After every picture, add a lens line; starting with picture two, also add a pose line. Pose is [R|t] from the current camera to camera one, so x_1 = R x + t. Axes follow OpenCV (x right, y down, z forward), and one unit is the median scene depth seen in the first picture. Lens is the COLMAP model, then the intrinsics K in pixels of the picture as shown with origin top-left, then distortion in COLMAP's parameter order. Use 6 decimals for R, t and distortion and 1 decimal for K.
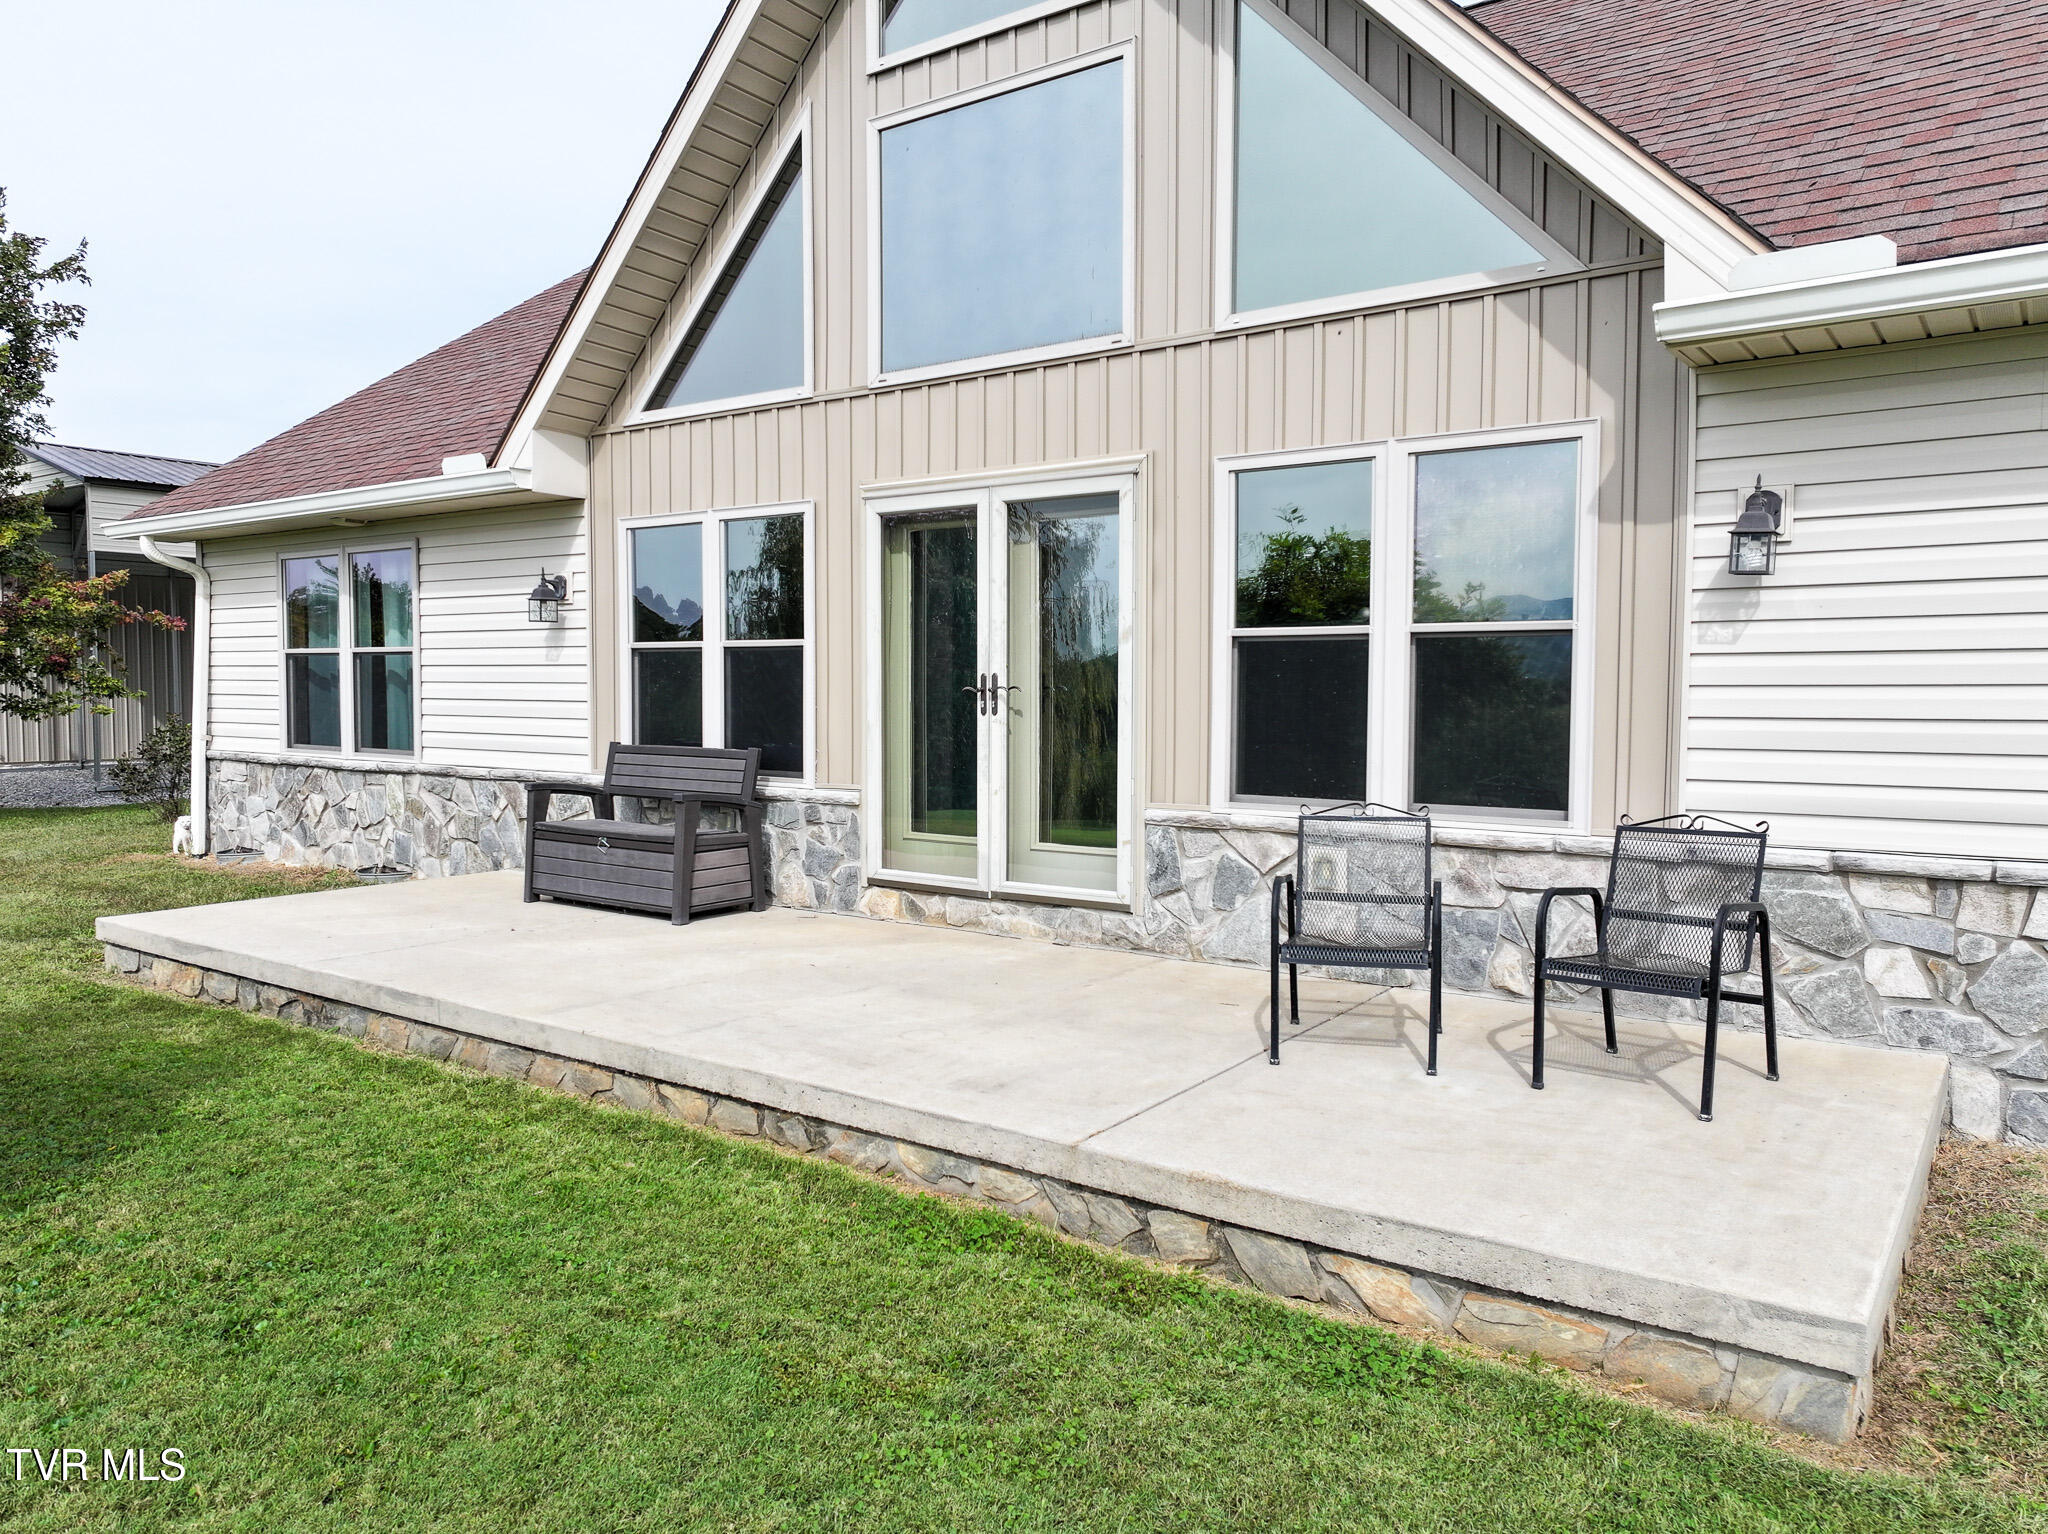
lens RADIAL K [[1446.5, 0, 1028.7], [0, 1446.5, 754.4], [0, 0, 1]] dist [0.009397, -0.003759]
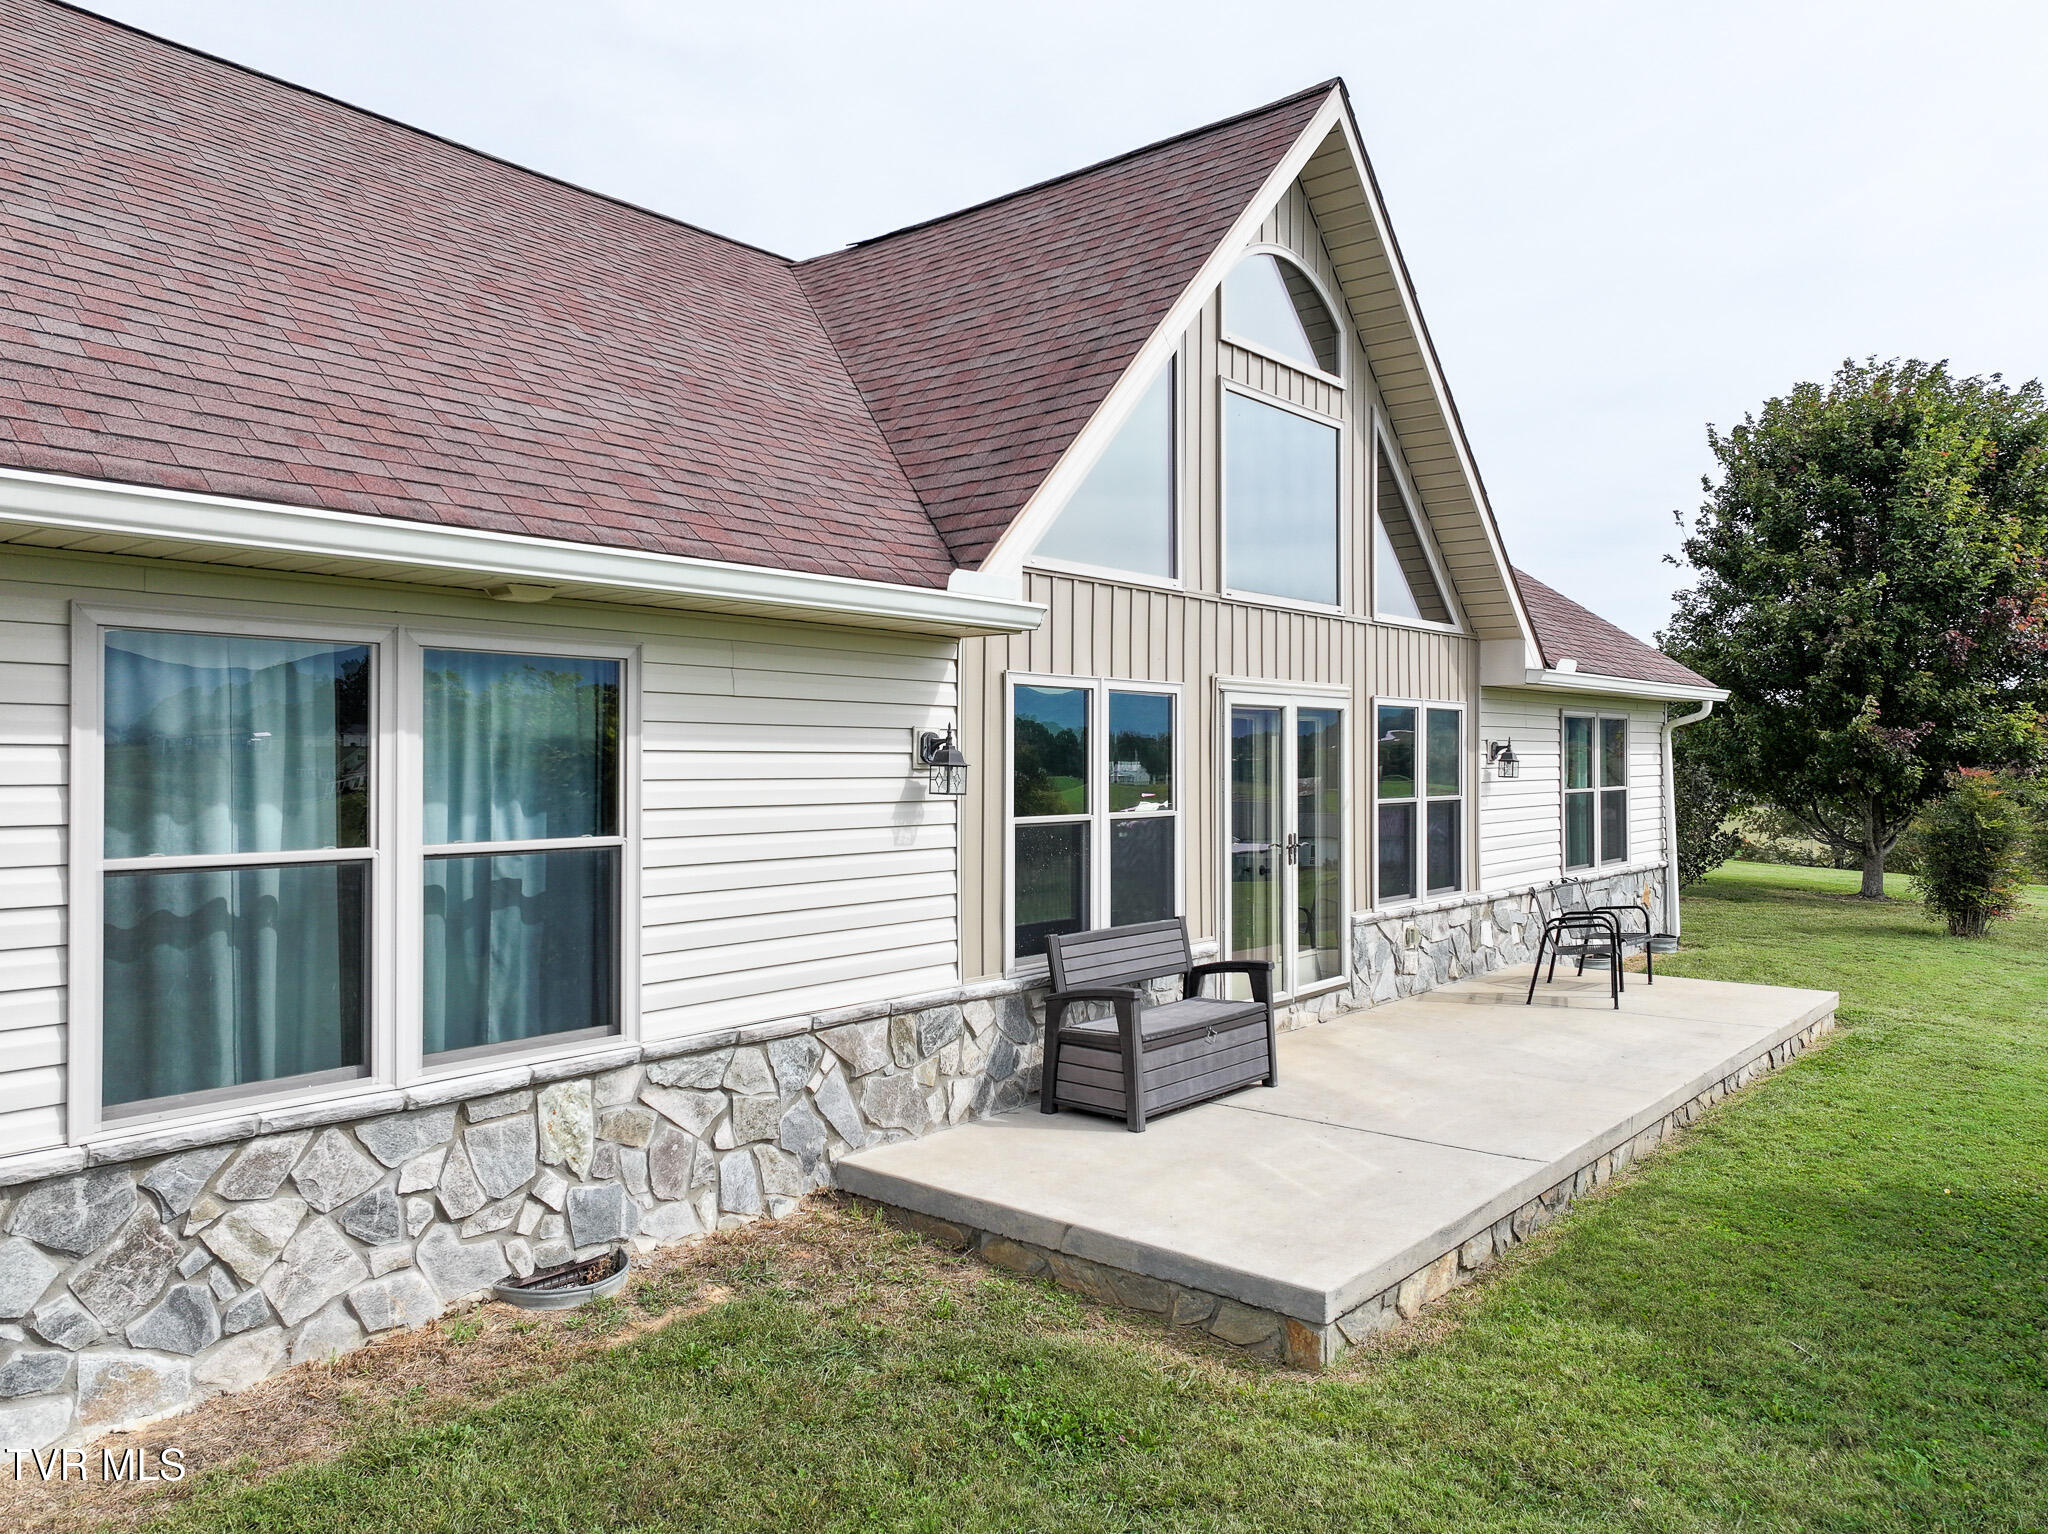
lens RADIAL K [[1446.5, 0, 1028.7], [0, 1446.5, 754.4], [0, 0, 1]] dist [0.009397, -0.003759]
pose [[0.064428, 0.001774, 0.997921, -1.158249], [0.051071, 0.998682, -0.005073, -0.113320], [-0.996615, 0.051292, 0.064253, 0.969171]]
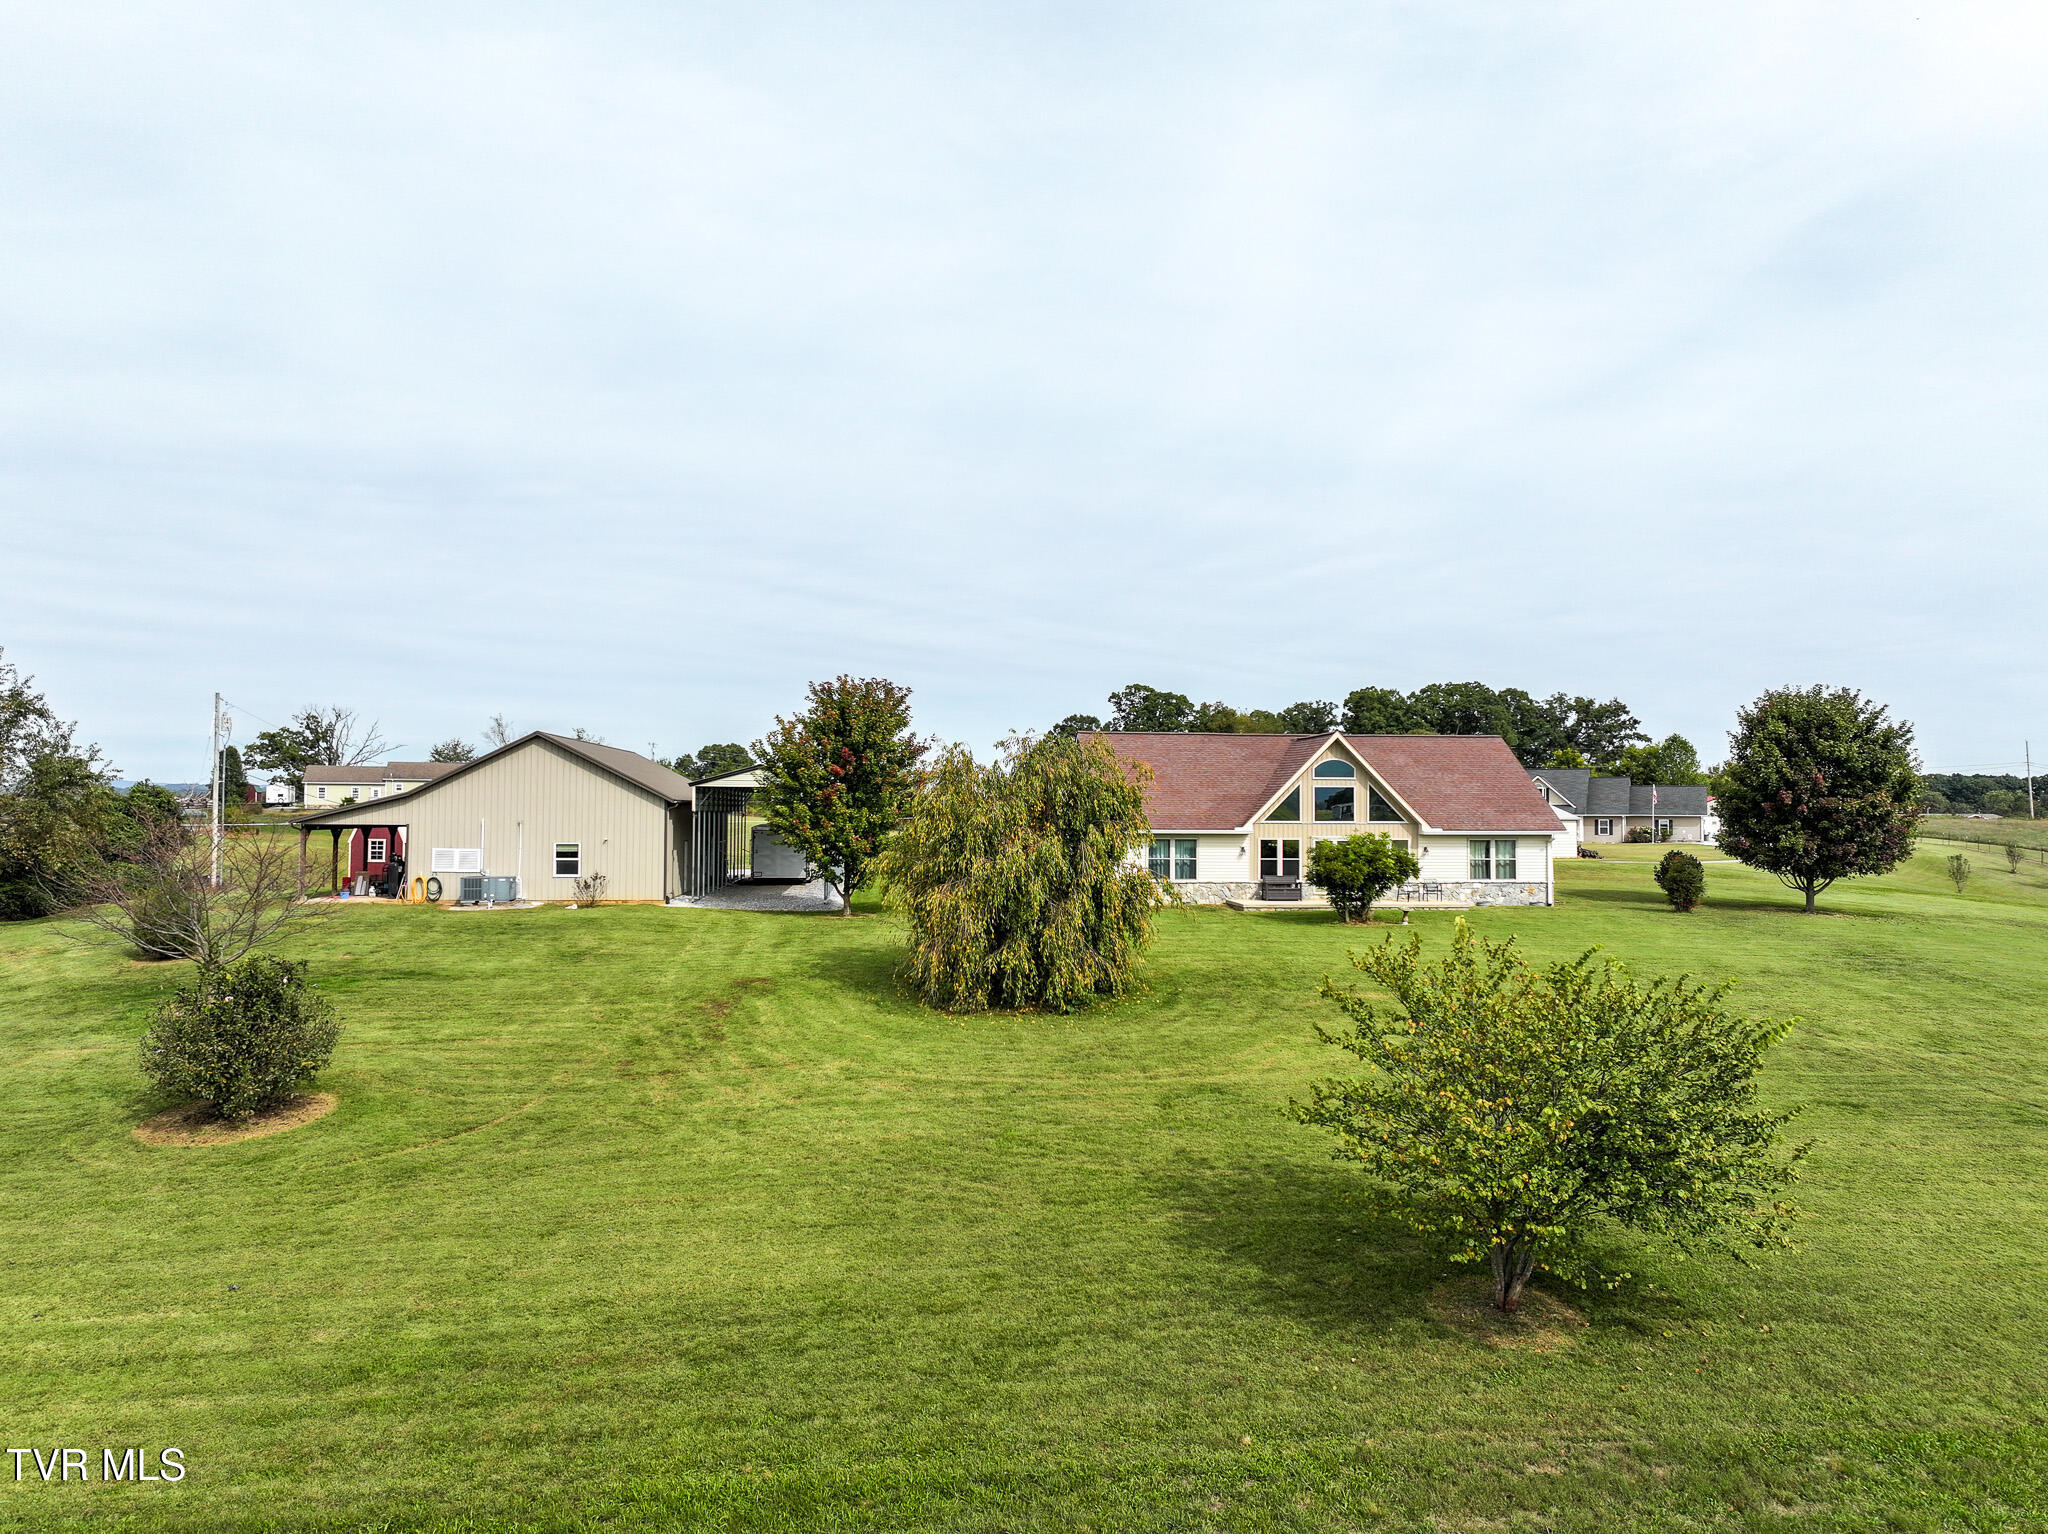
lens RADIAL K [[1423.4, 0, 1022.5], [0, 1423.4, 758.5], [0, 0, 1]] dist [-0.005642, -0.000860]
pose [[0.741368, 0.028877, 0.670477, -5.137240], [0.029132, 0.996747, -0.075142, -0.079248], [-0.670466, 0.075240, 0.738115, -2.808851]]
